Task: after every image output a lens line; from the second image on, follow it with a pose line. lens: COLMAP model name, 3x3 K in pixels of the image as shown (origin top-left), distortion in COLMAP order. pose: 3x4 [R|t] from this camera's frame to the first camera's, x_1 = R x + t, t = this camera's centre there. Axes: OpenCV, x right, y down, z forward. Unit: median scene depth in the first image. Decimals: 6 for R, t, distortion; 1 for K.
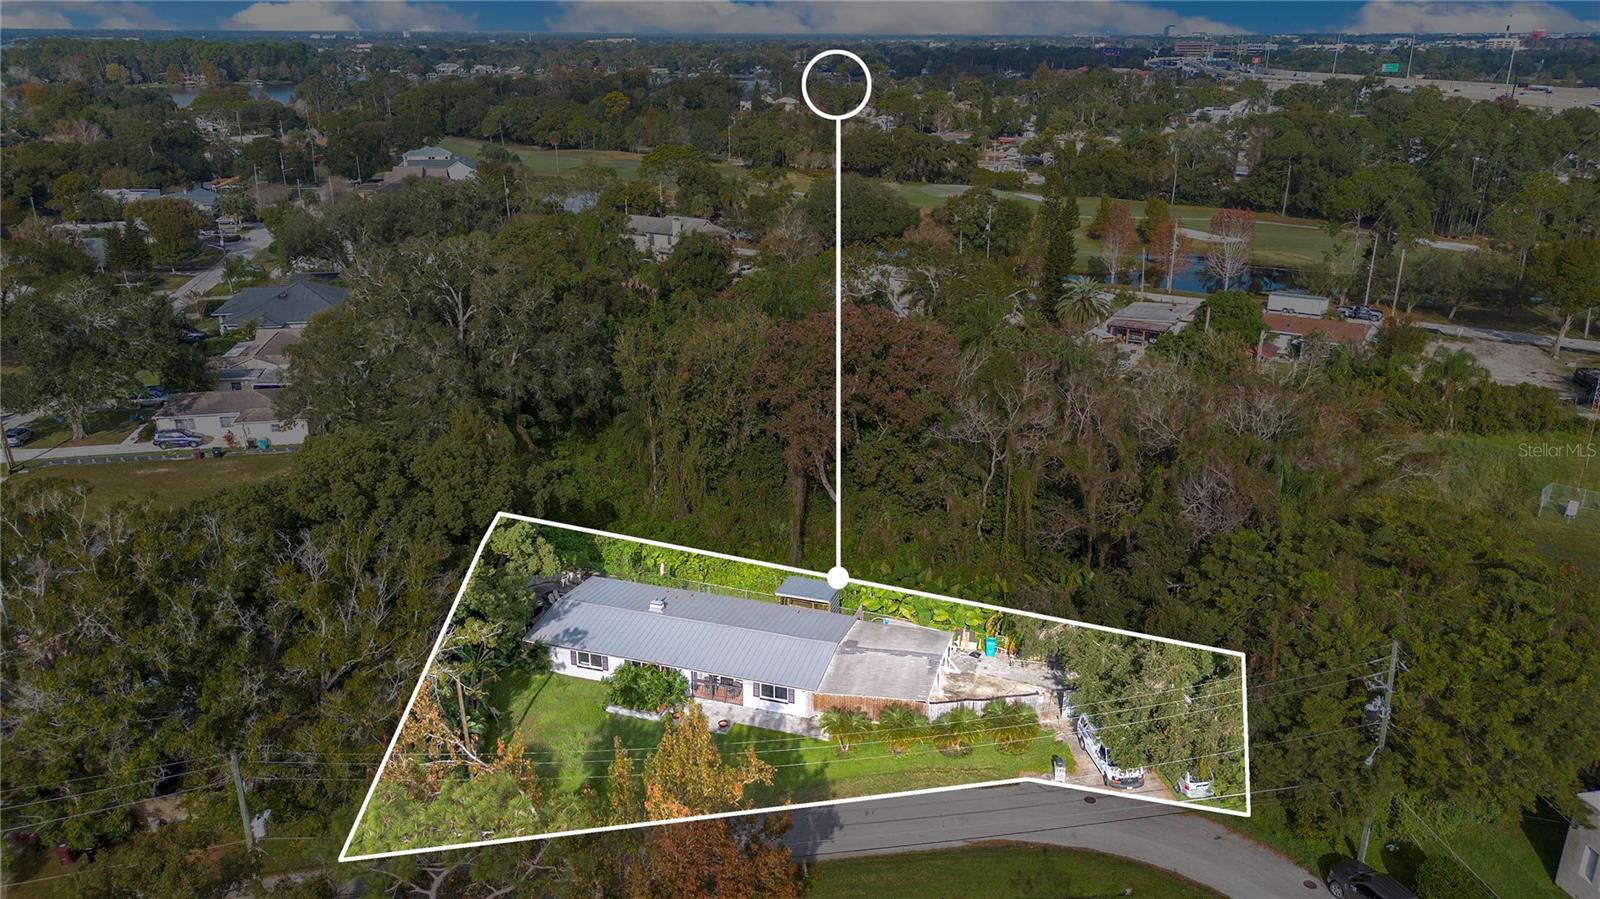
lens RADIAL K [[1070.7, 0, 794.8], [0, 1070.7, 447.6], [0, 0, 1]] dist [0.065048, -0.064844]
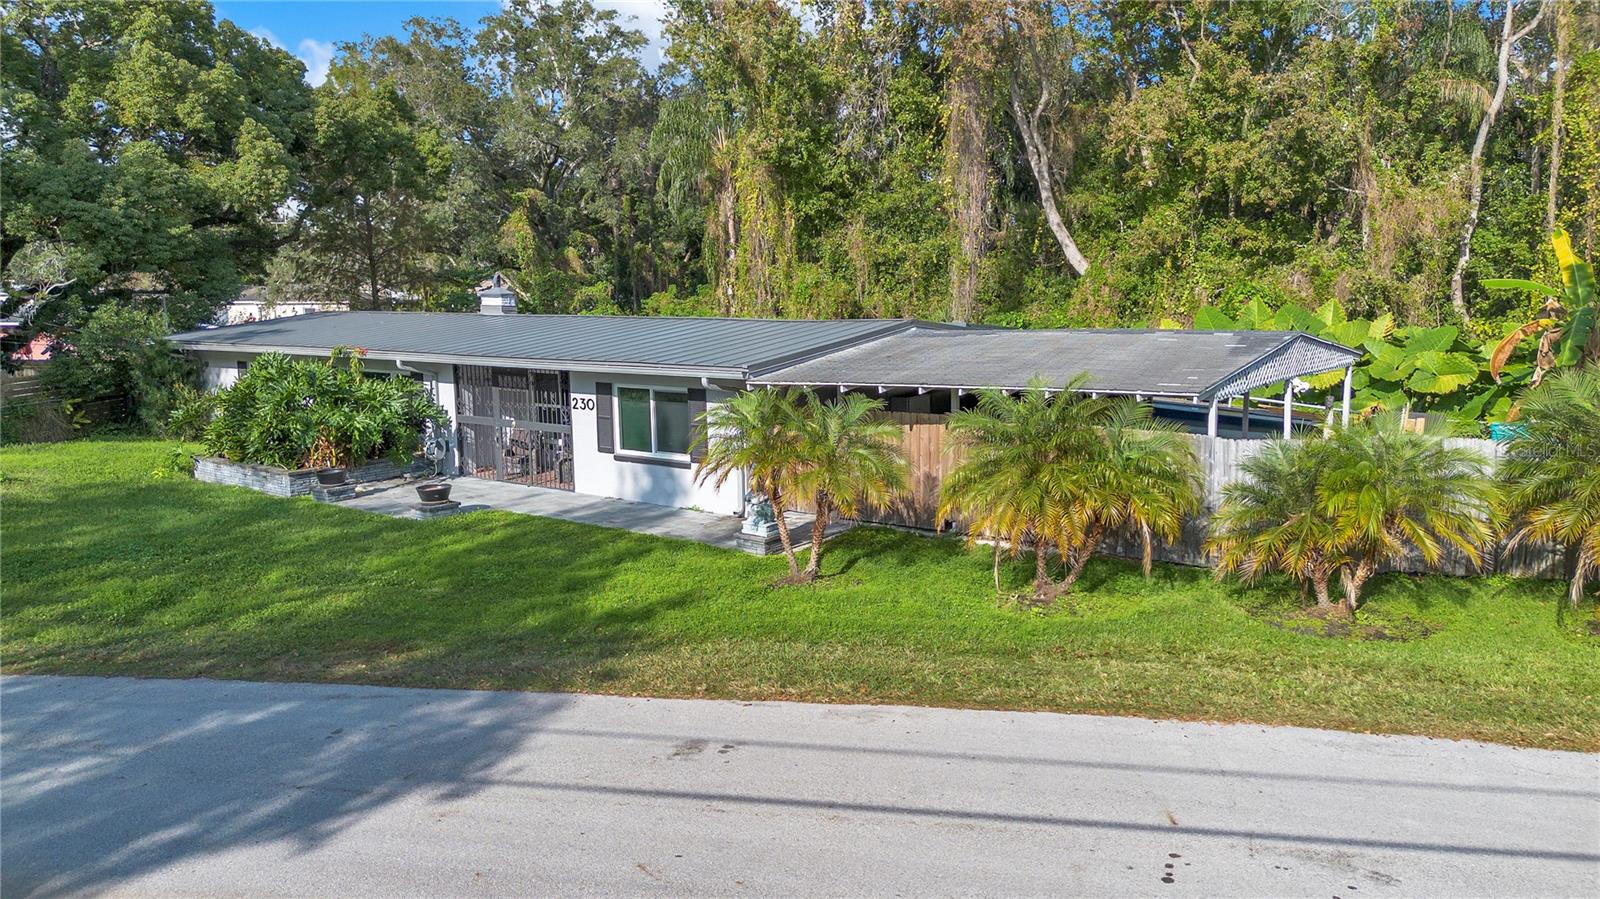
lens RADIAL K [[1161.2, 0, 800.0], [0, 1161.2, 449.5], [0, 0, 1]] dist [-0.004208, -0.001888]
pose [[0.943120, 0.027015, -0.331352, 0.112015], [-0.087910, 0.981481, -0.170196, 0.266829], [0.320618, 0.189645, 0.928030, 0.695087]]
